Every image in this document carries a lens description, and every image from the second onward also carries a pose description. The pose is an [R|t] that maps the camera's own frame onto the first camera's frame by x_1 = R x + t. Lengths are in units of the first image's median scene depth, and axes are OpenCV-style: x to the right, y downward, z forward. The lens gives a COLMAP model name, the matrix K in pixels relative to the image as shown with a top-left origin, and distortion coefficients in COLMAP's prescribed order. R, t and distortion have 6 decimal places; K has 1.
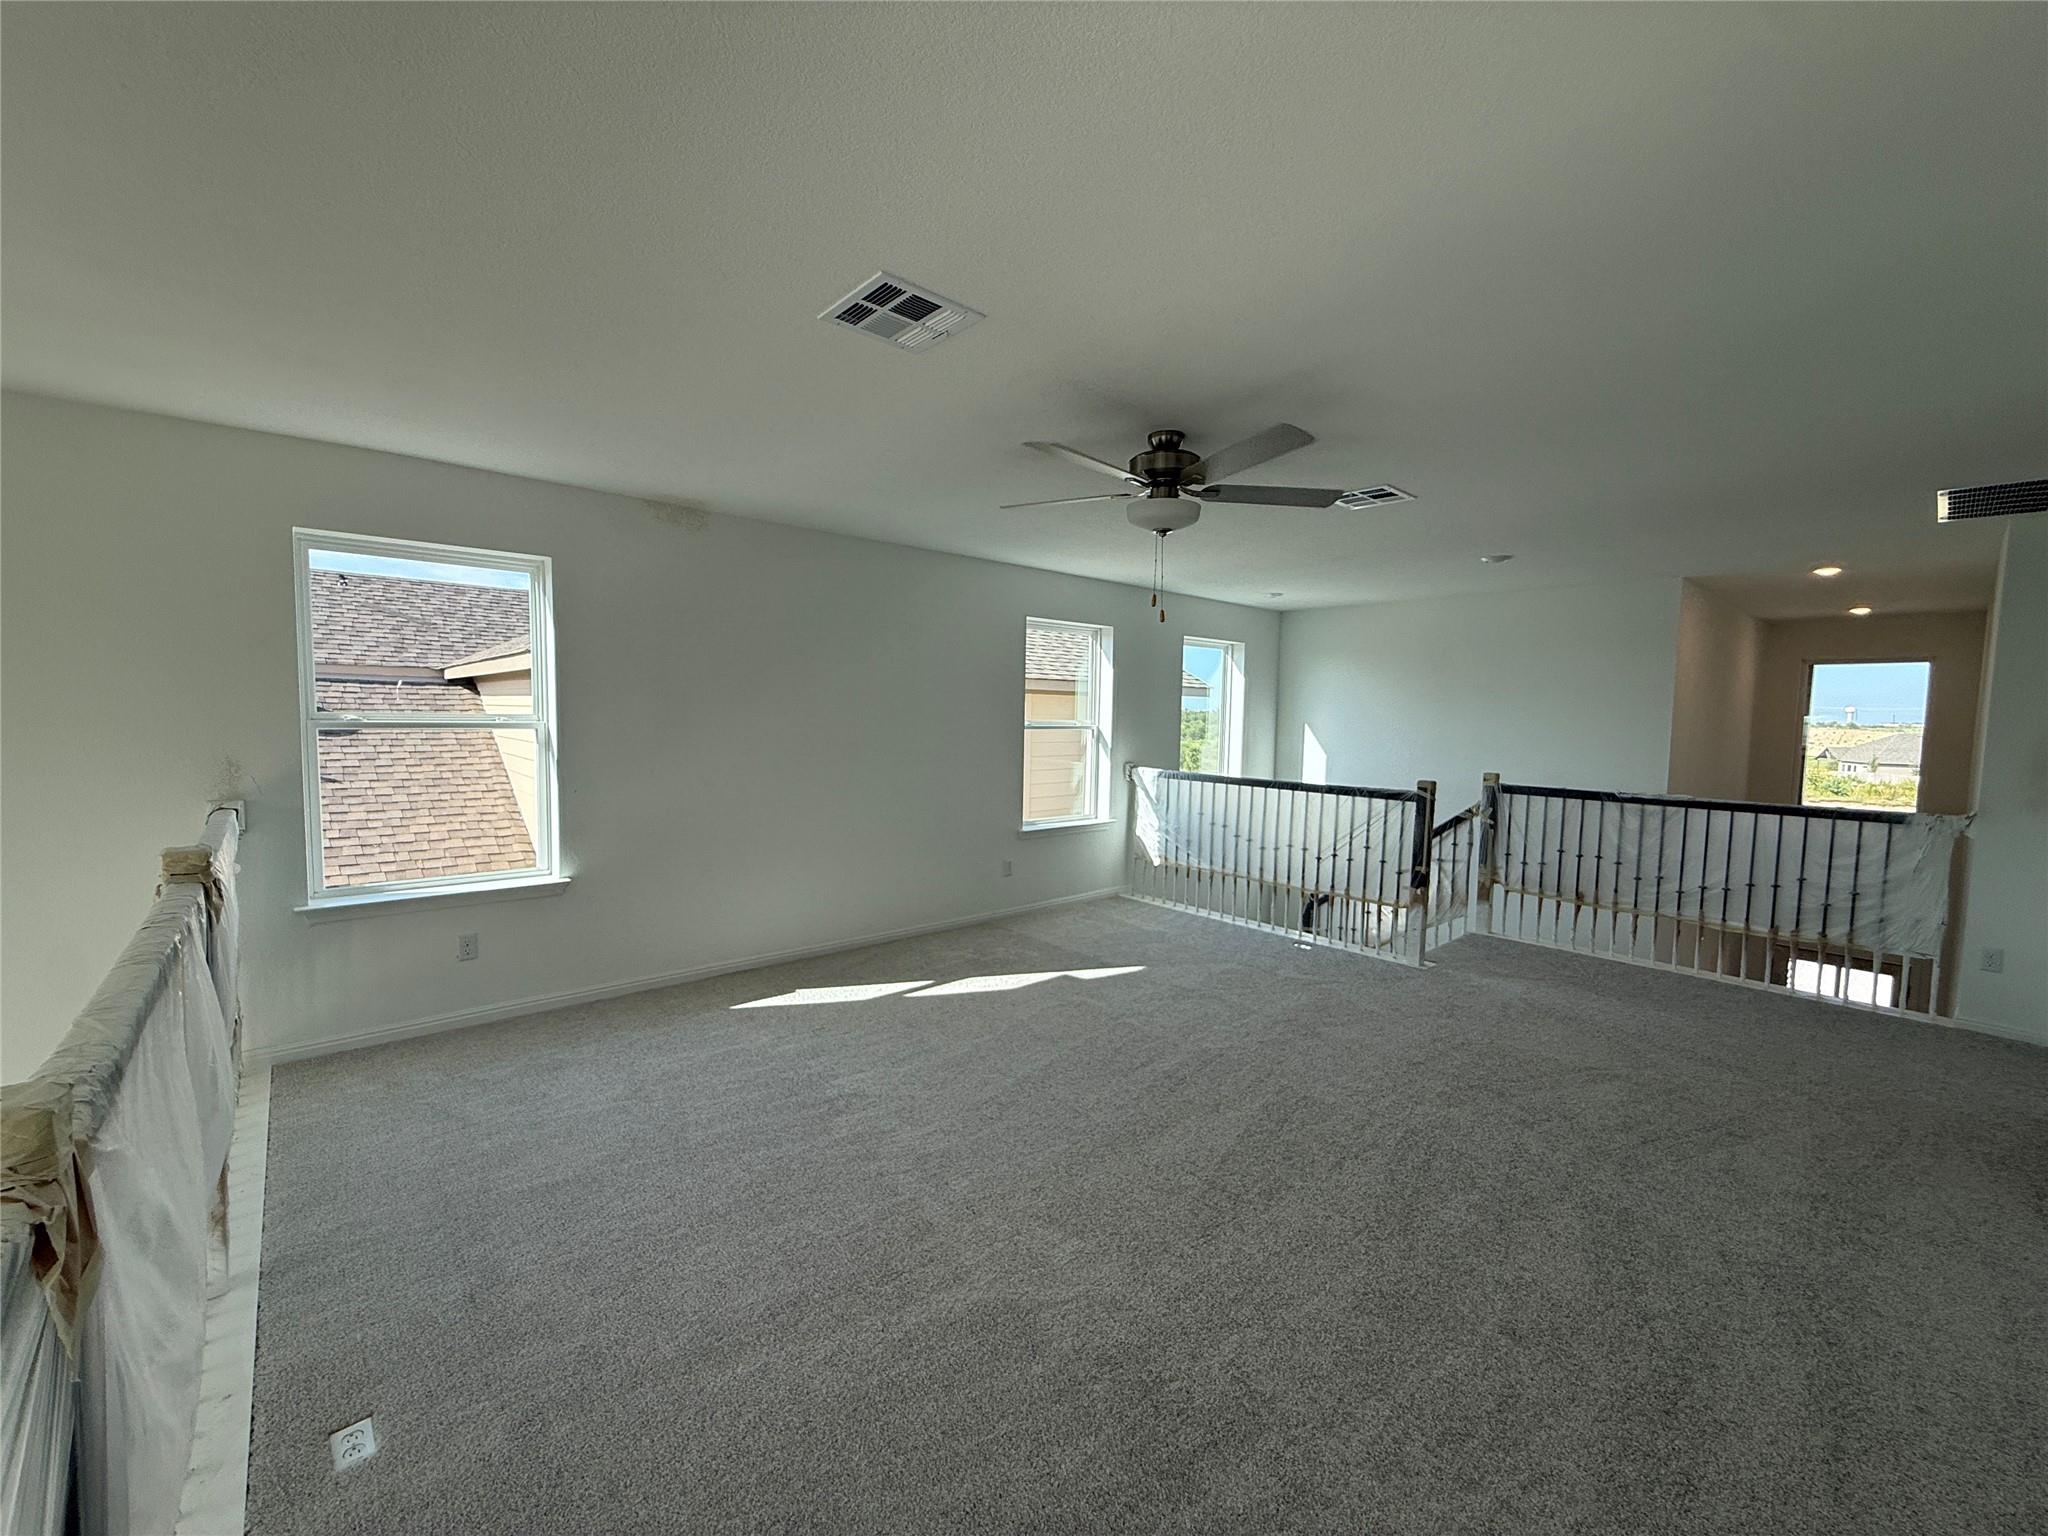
lens RADIAL K [[825.7, 0, 1025.2], [0, 825.7, 767.6], [0, 0, 1]] dist [-0.000952, -0.016444]
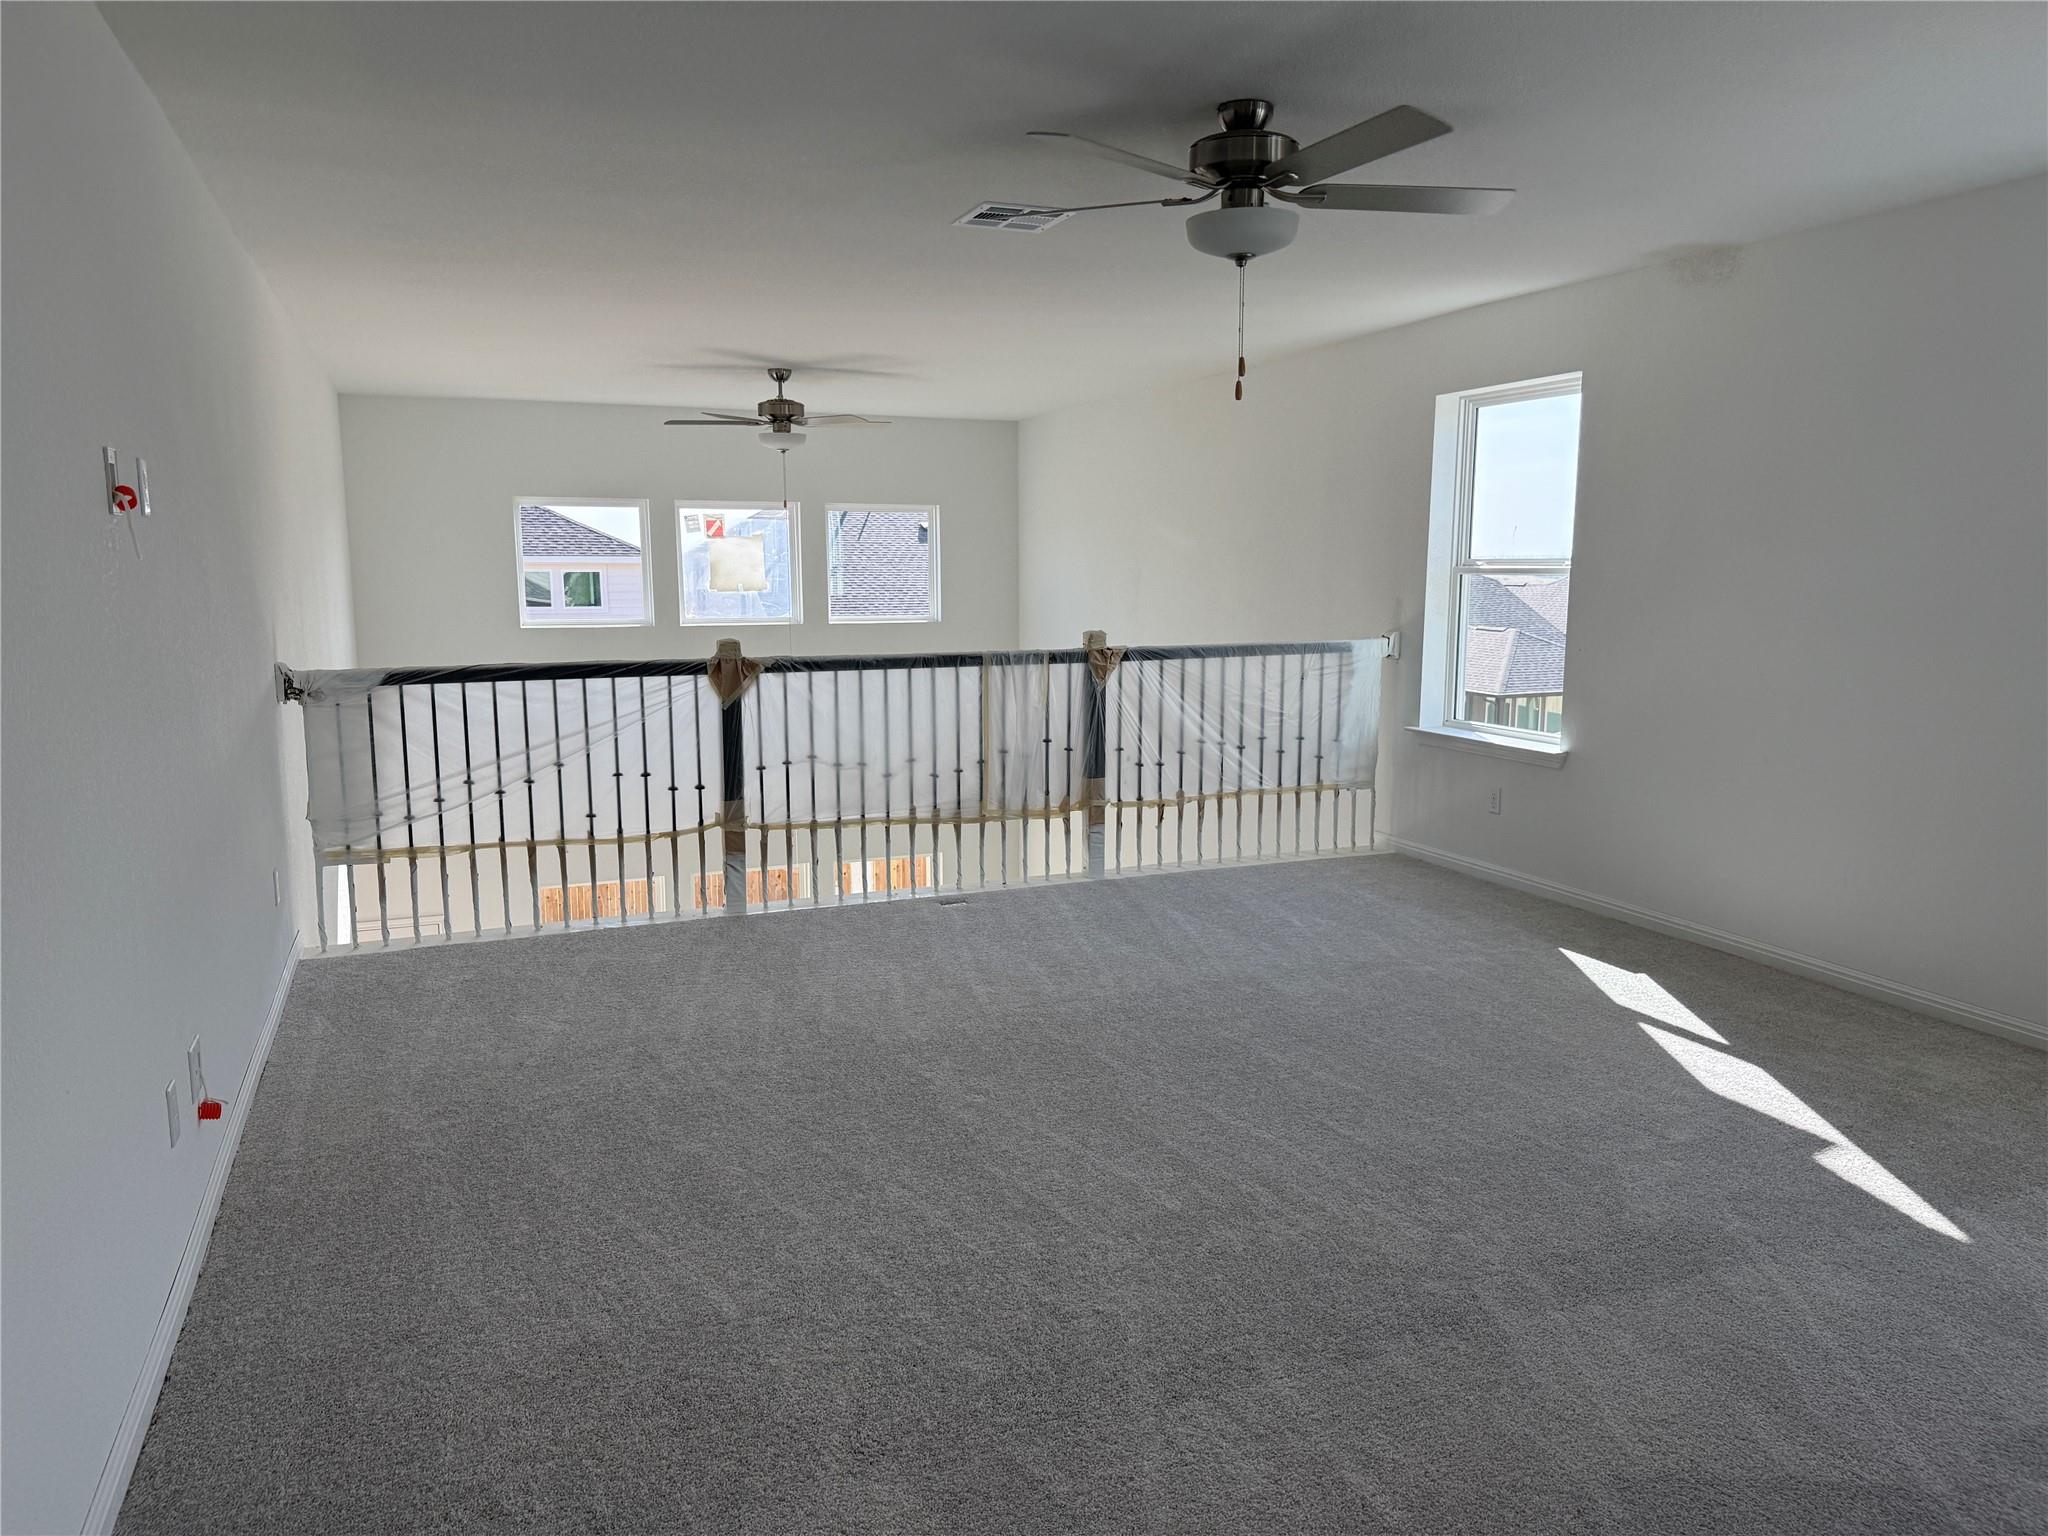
lens RADIAL K [[1443.4, 0, 1024.0], [0, 1443.4, 768.0], [0, 0, 1]] dist [0.142364, -0.299332]
pose [[-0.344905, 0.111753, -0.931961, 0.973438], [-0.070974, 0.986940, 0.144613, -0.027034], [0.935950, 0.116023, -0.332469, 0.914267]]
